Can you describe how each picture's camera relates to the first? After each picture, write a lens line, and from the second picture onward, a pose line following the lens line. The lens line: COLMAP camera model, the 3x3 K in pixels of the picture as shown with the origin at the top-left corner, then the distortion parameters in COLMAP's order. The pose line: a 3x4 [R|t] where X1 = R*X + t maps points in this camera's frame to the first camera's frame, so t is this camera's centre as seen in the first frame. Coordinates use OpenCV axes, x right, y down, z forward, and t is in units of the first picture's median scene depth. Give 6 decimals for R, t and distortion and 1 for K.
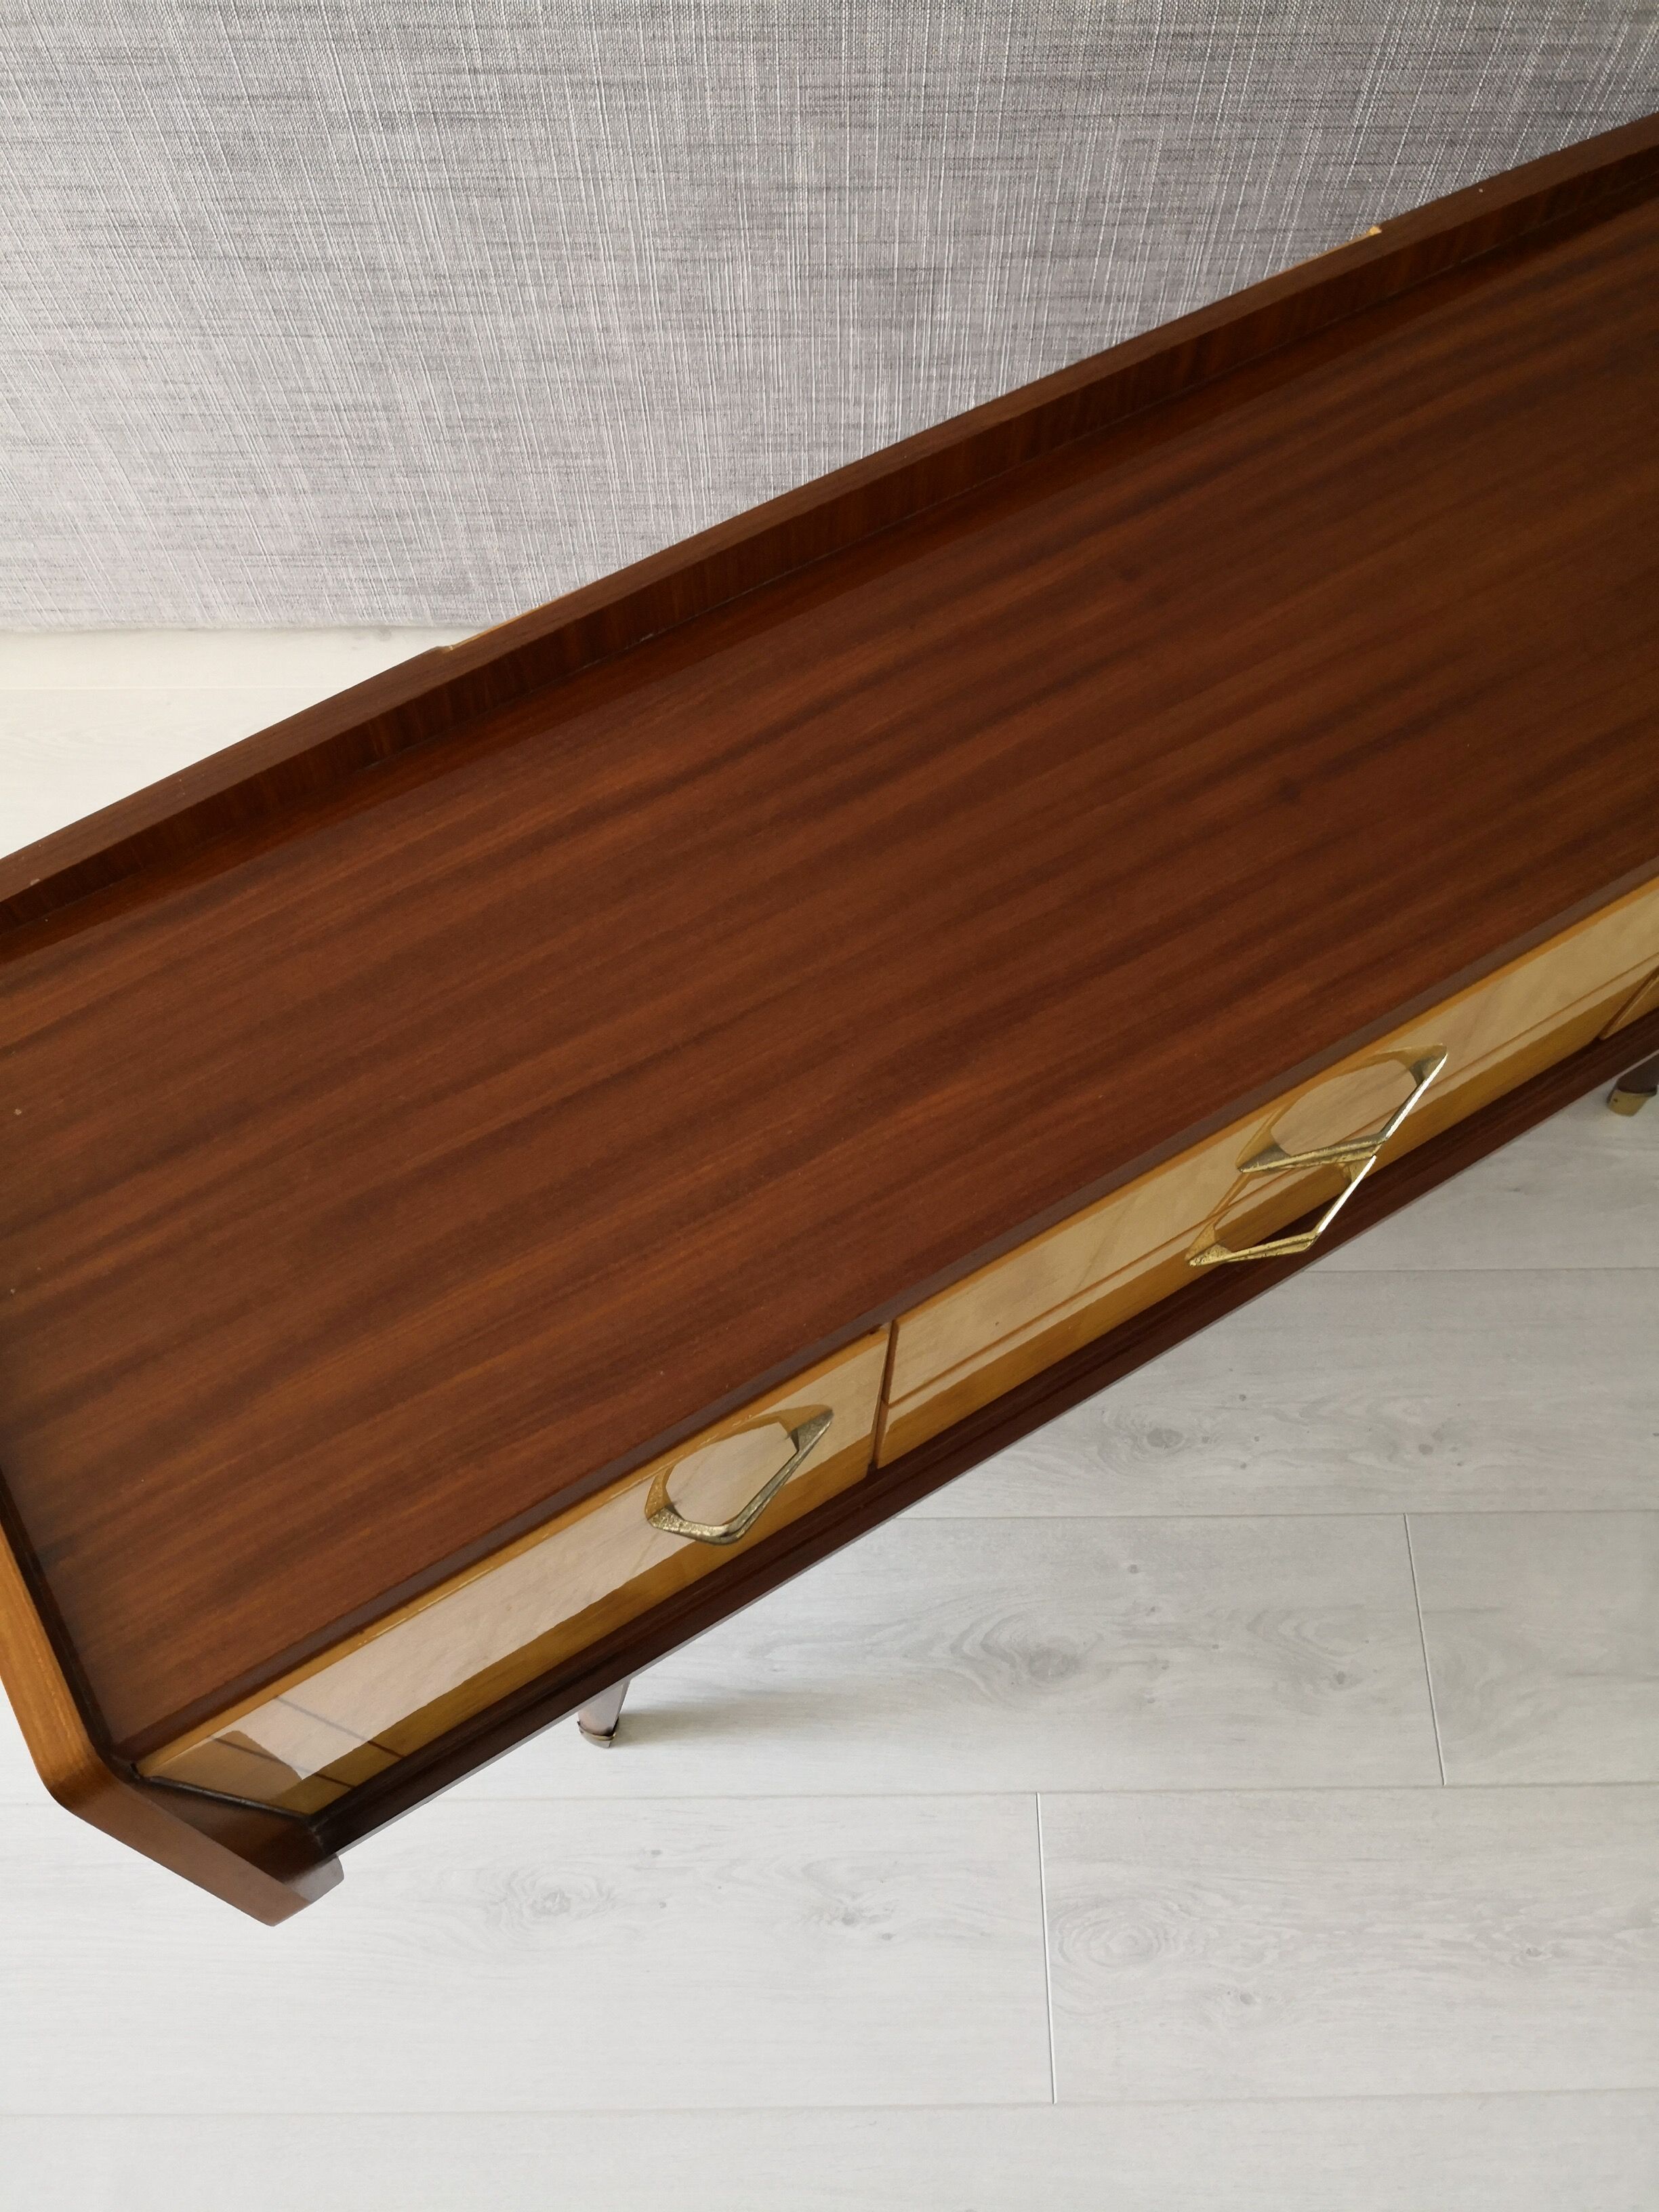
lens RADIAL K [[1777.7, 0, 829.6], [0, 1777.7, 1102.0], [0, 0, 1]] dist [0.019483, -0.021567]
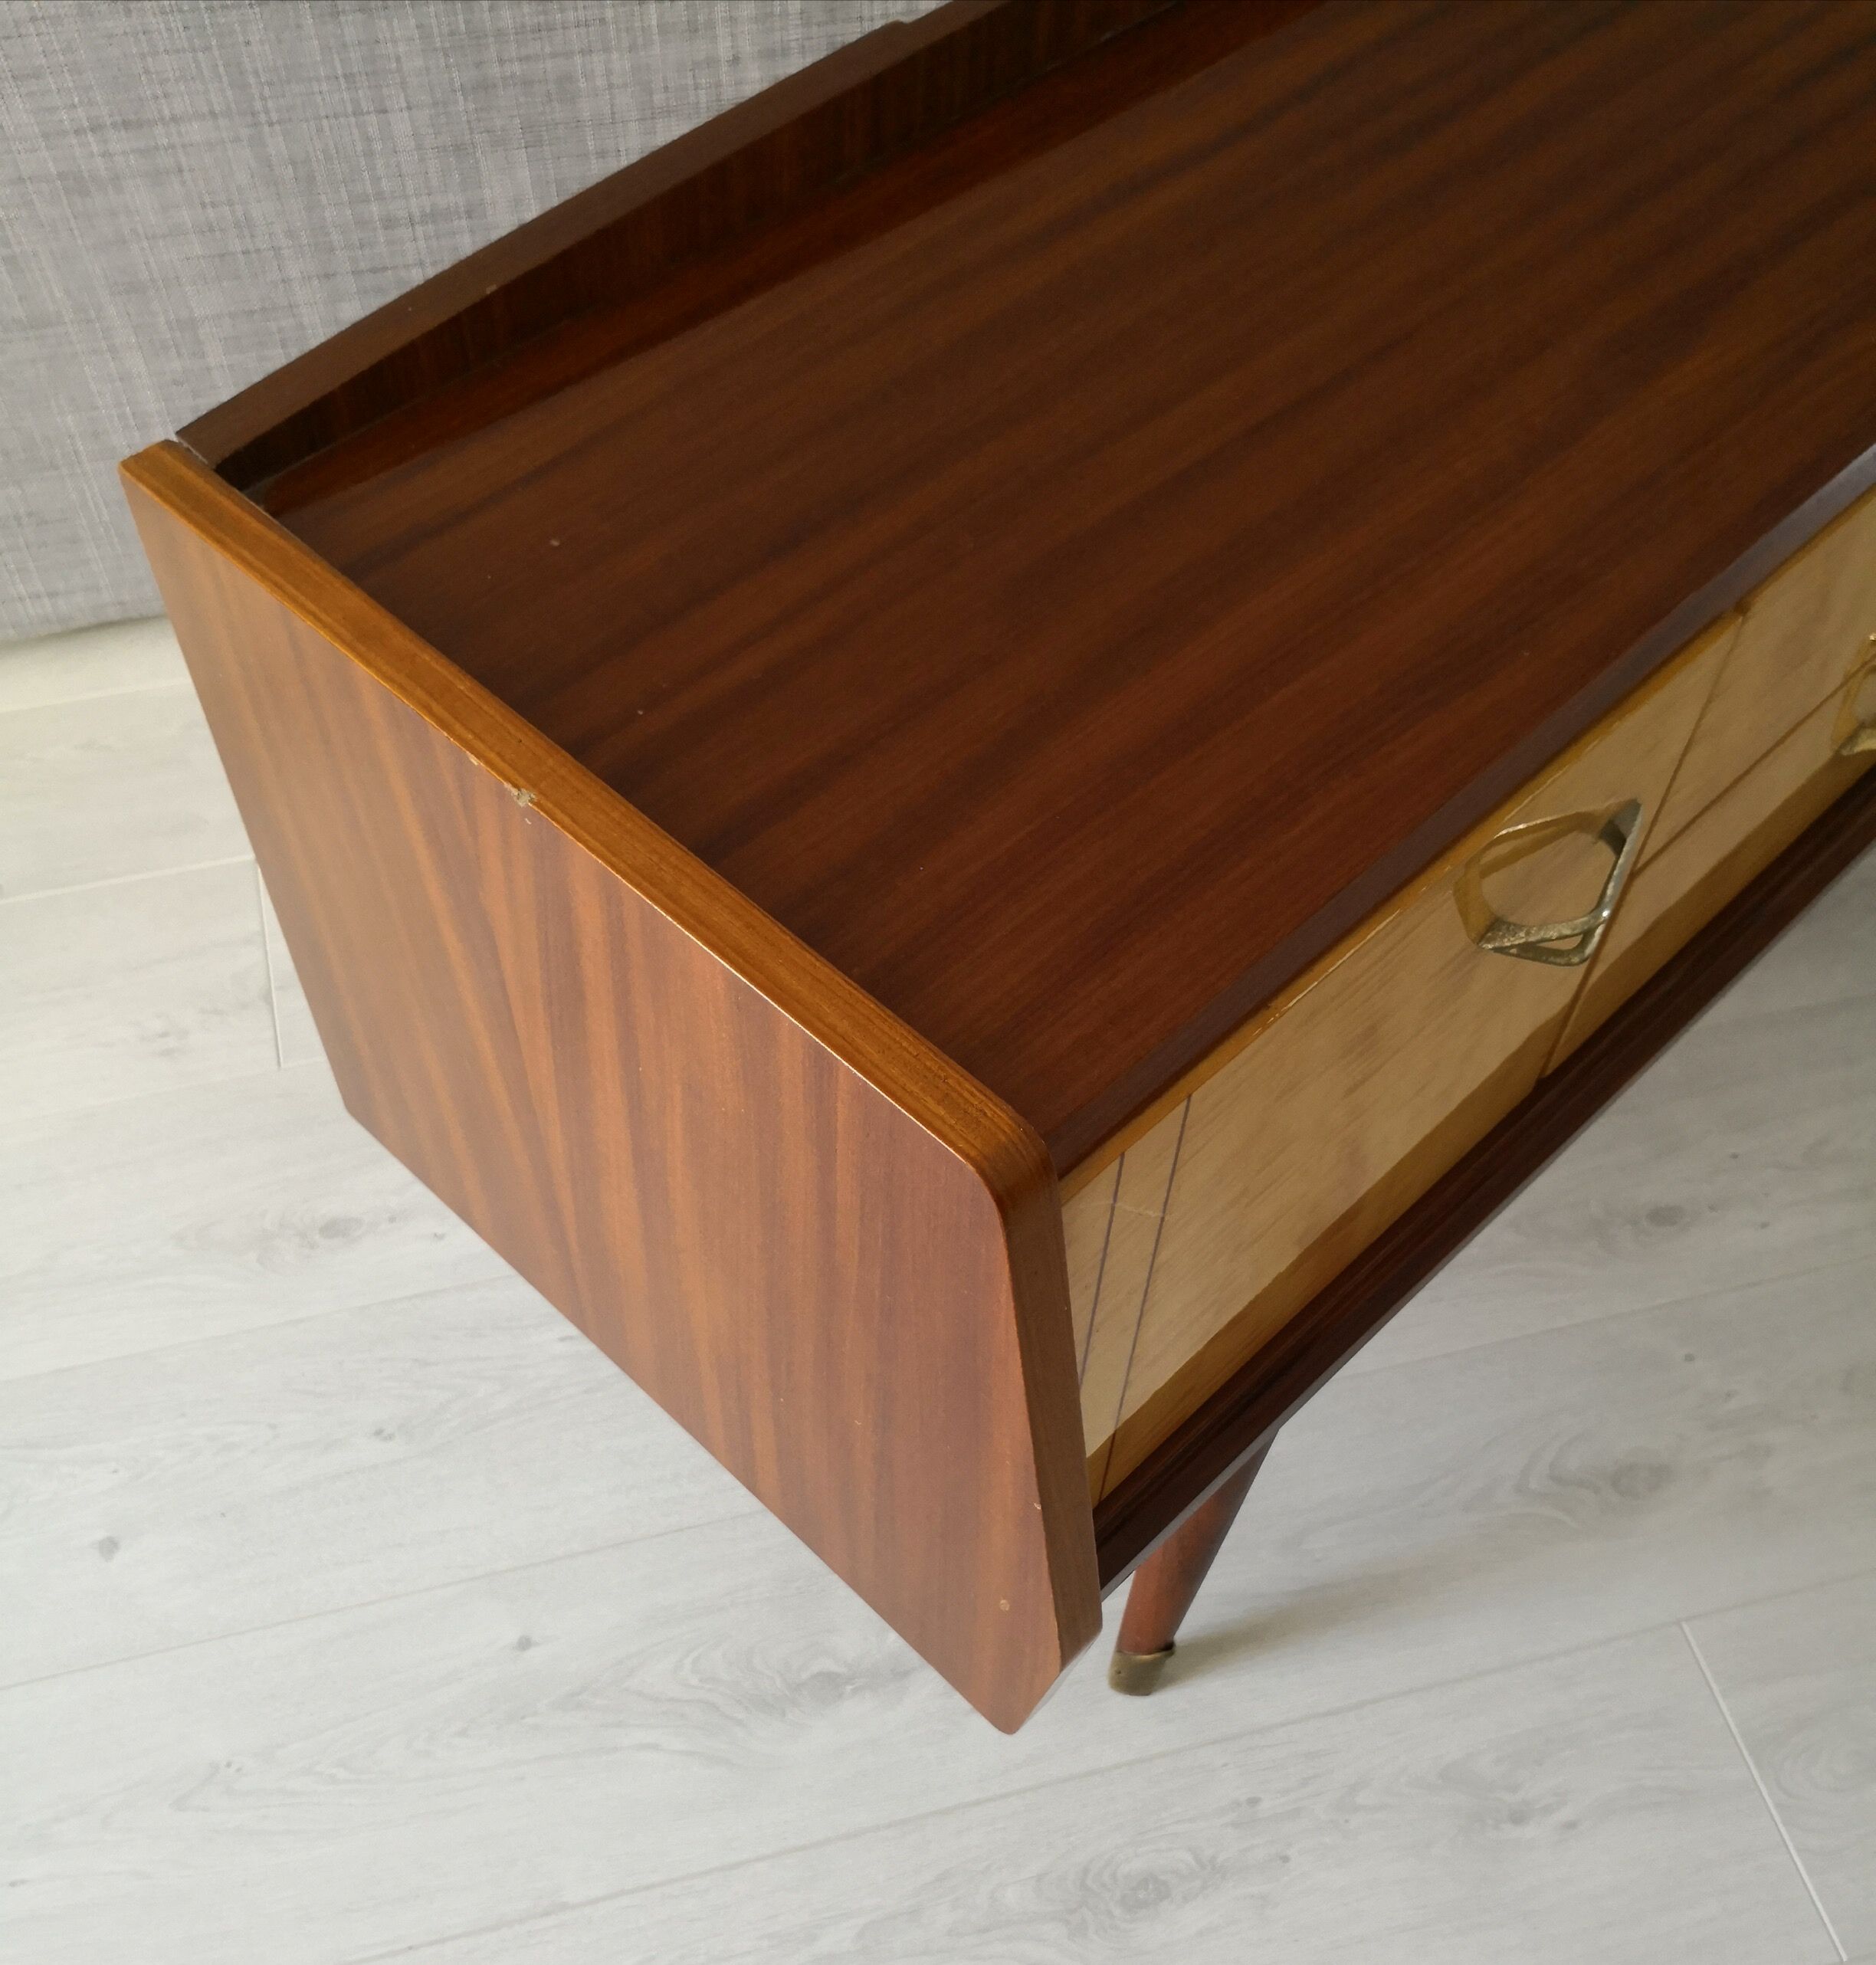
lens RADIAL K [[2028.8, 0, 914.3], [0, 2028.8, 1288.4], [0, 0, 1]] dist [-0.010059, 0.000000]
pose [[0.968722, -0.202986, 0.142737, -0.317261], [0.219592, 0.969127, -0.112129, 0.274775], [-0.115570, 0.139966, 0.983389, 0.135503]]
